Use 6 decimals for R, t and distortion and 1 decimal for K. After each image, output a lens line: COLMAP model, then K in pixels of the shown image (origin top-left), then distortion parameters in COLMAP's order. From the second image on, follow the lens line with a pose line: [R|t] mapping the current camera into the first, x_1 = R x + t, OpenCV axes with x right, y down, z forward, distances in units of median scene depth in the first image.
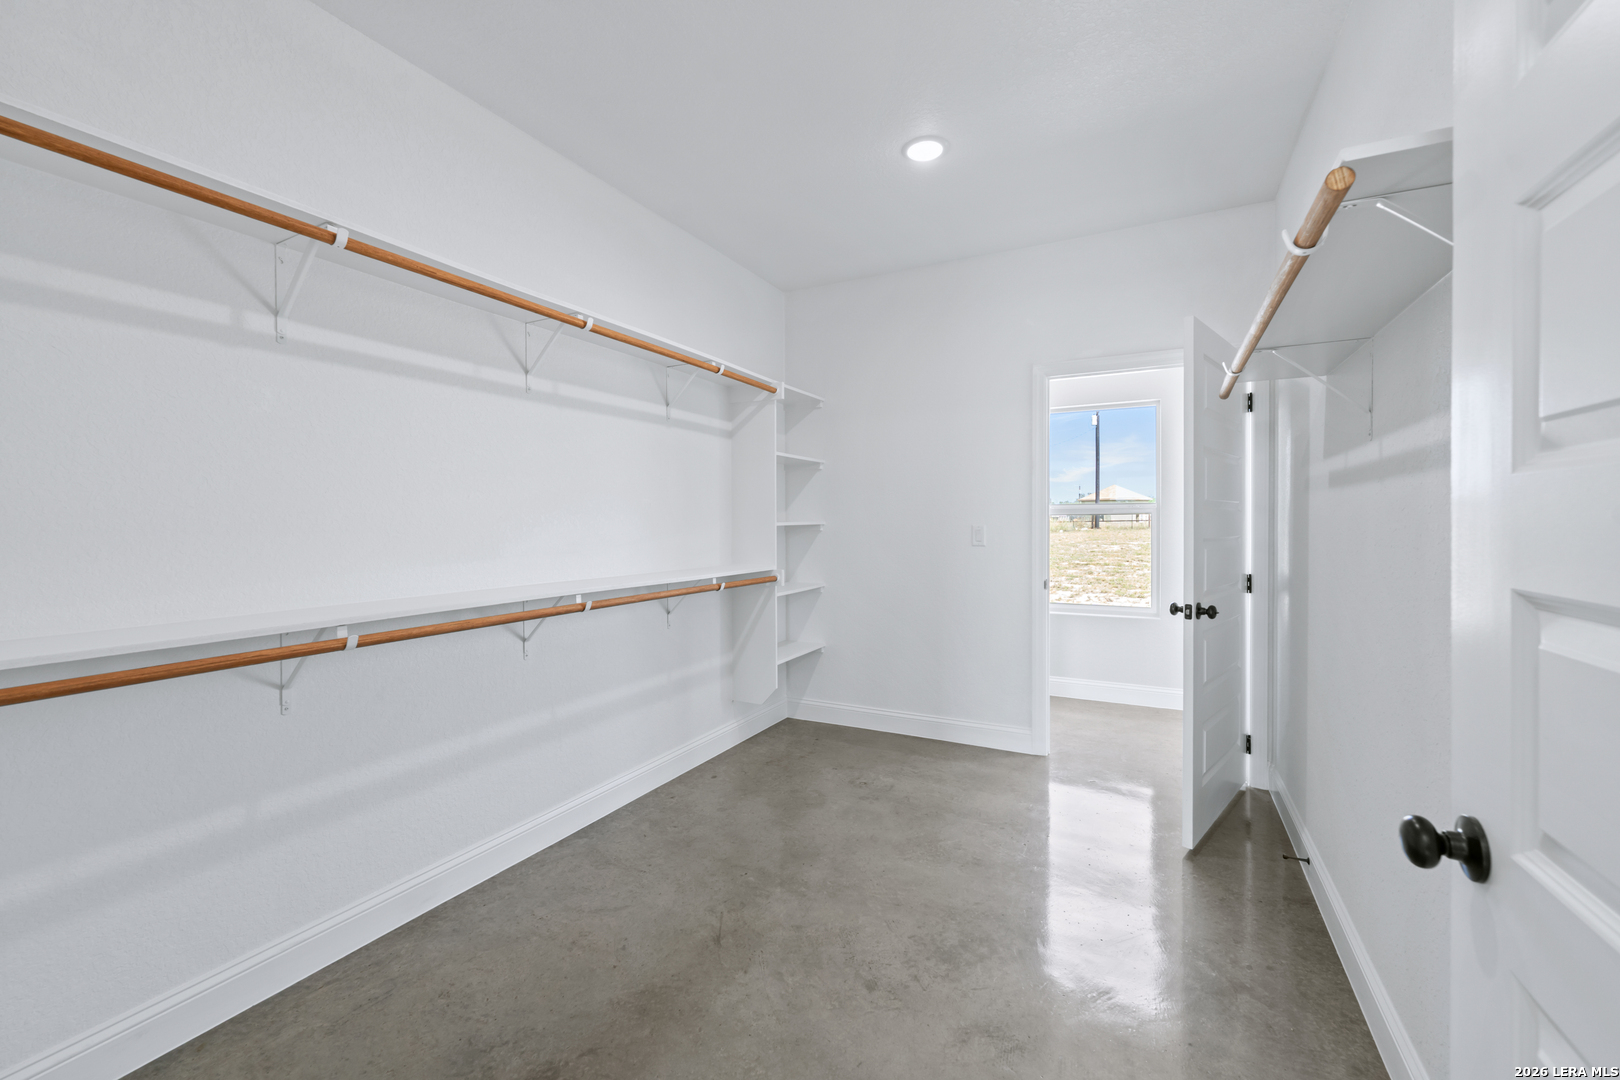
lens RADIAL K [[666.1, 0, 804.5], [0, 666.1, 532.0], [0, 0, 1]] dist [0.004449, -0.000103]
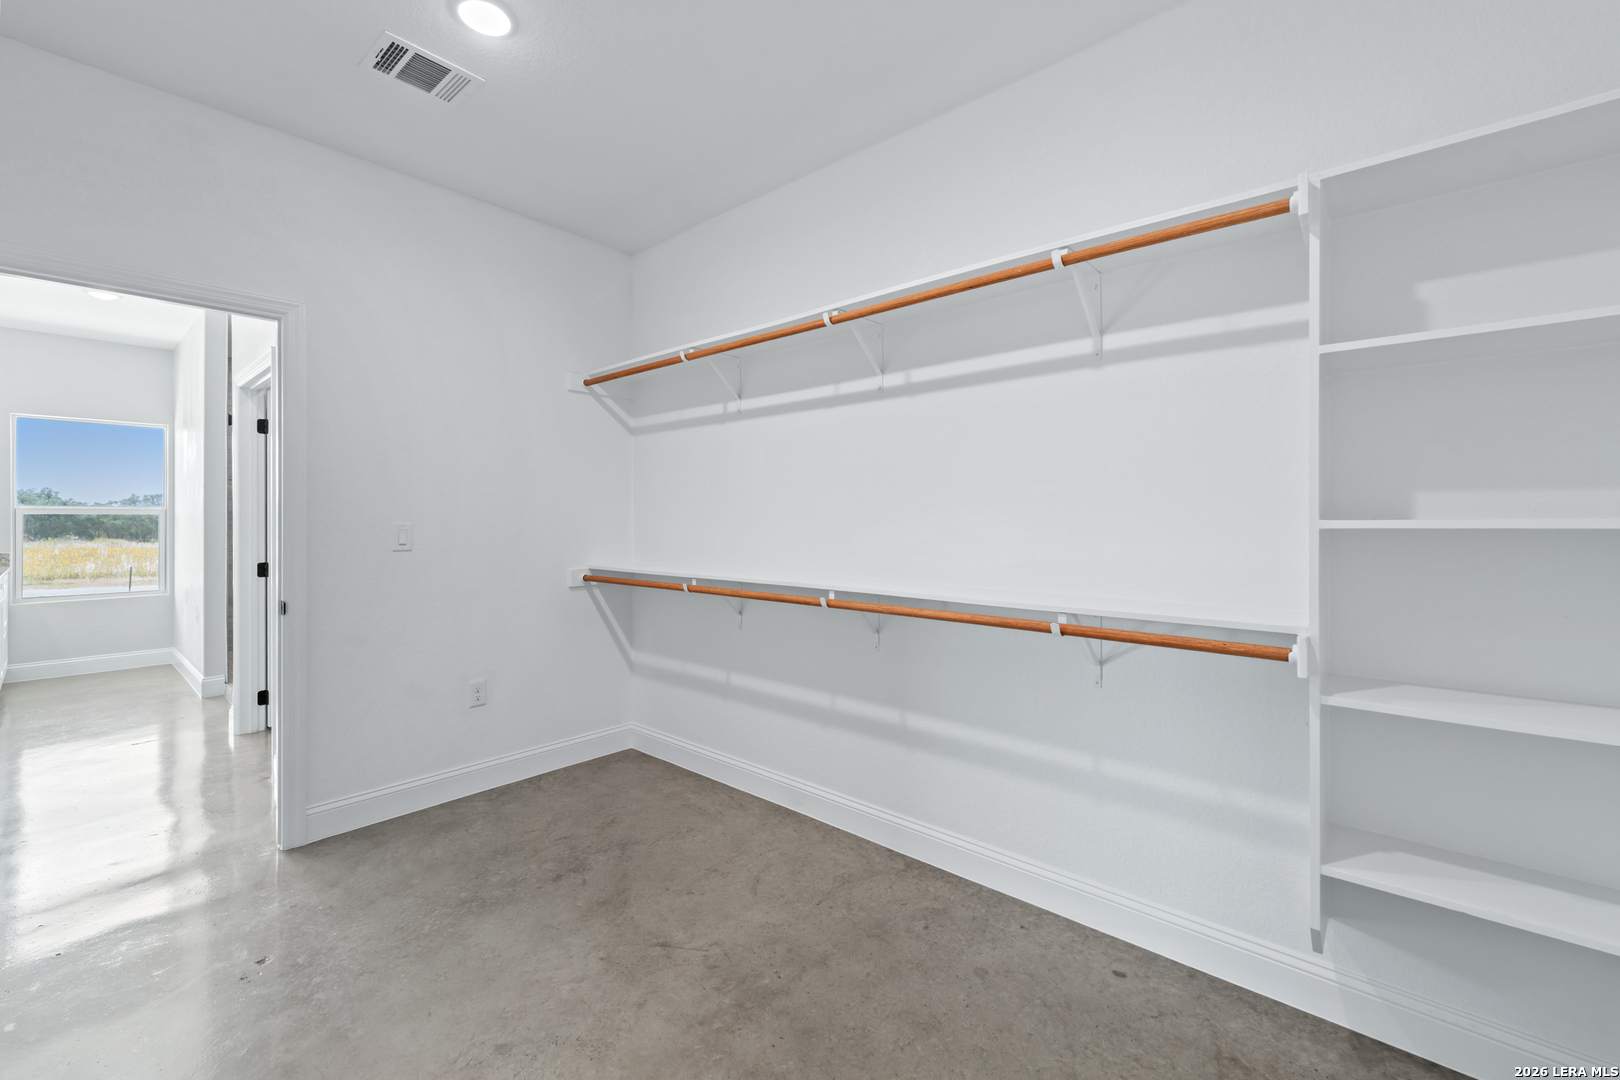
lens RADIAL K [[666.1, 0, 809.7], [0, 666.1, 528.6], [0, 0, 1]] dist [0.004449, -0.000103]
pose [[-0.235827, 0.016366, -0.971657, 0.665251], [-0.014334, 0.999691, 0.020317, -0.021395], [0.971689, 0.018719, -0.235520, 1.245070]]
